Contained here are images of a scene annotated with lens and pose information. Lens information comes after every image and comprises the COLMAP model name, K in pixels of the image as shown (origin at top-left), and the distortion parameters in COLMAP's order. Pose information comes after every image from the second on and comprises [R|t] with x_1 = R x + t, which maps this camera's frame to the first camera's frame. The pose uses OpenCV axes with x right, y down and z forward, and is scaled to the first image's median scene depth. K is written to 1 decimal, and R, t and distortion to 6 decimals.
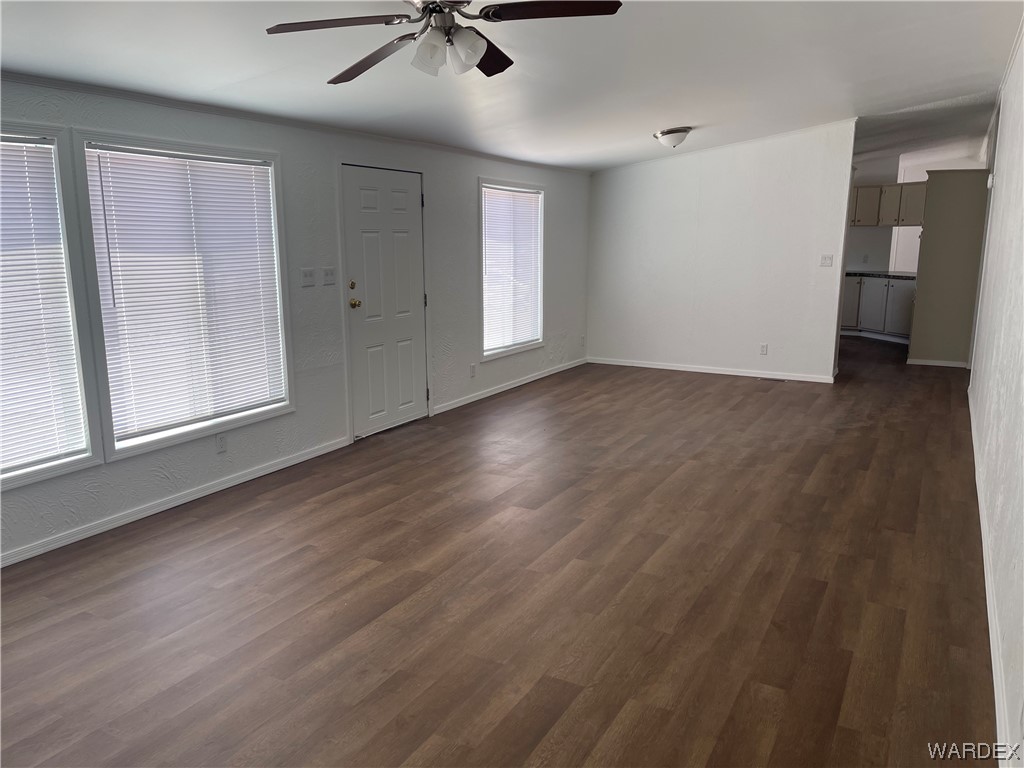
lens RADIAL K [[781.1, 0, 516.2], [0, 781.1, 379.6], [0, 0, 1]] dist [0.046825, -0.053526]
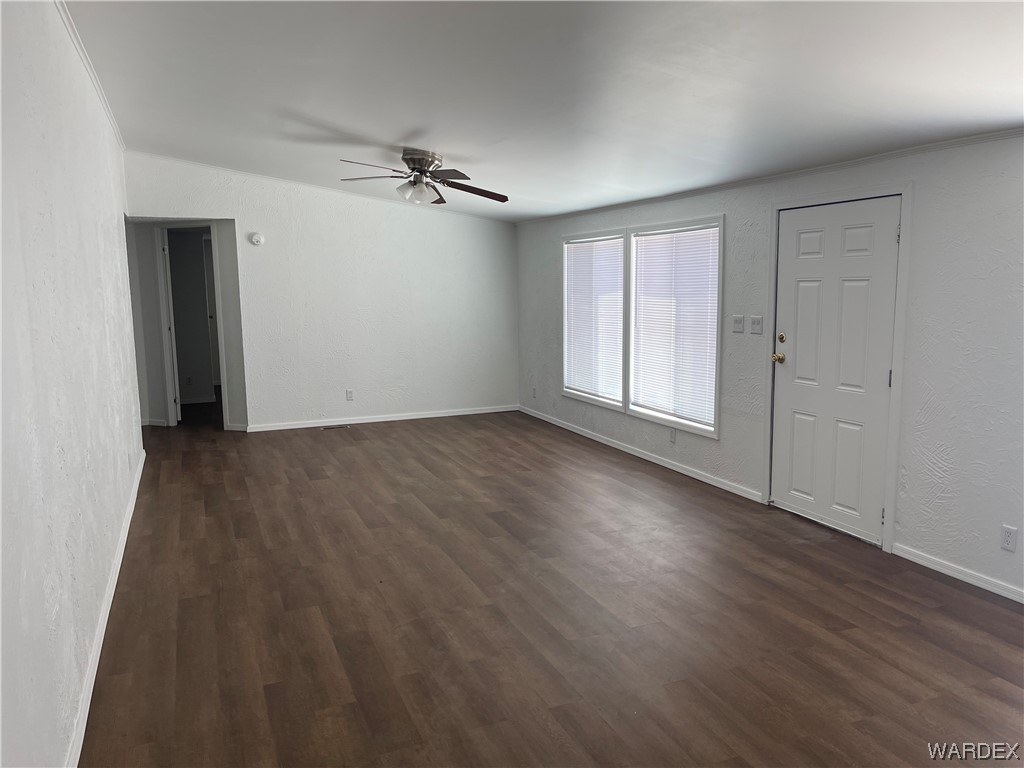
lens RADIAL K [[781.1, 0, 531.3], [0, 781.1, 376.1], [0, 0, 1]] dist [0.046825, -0.053526]
pose [[-0.614554, 0.100756, -0.782414, 0.911853], [-0.134140, 0.964020, 0.229504, -0.326962], [0.777386, 0.245996, -0.578927, 1.721755]]
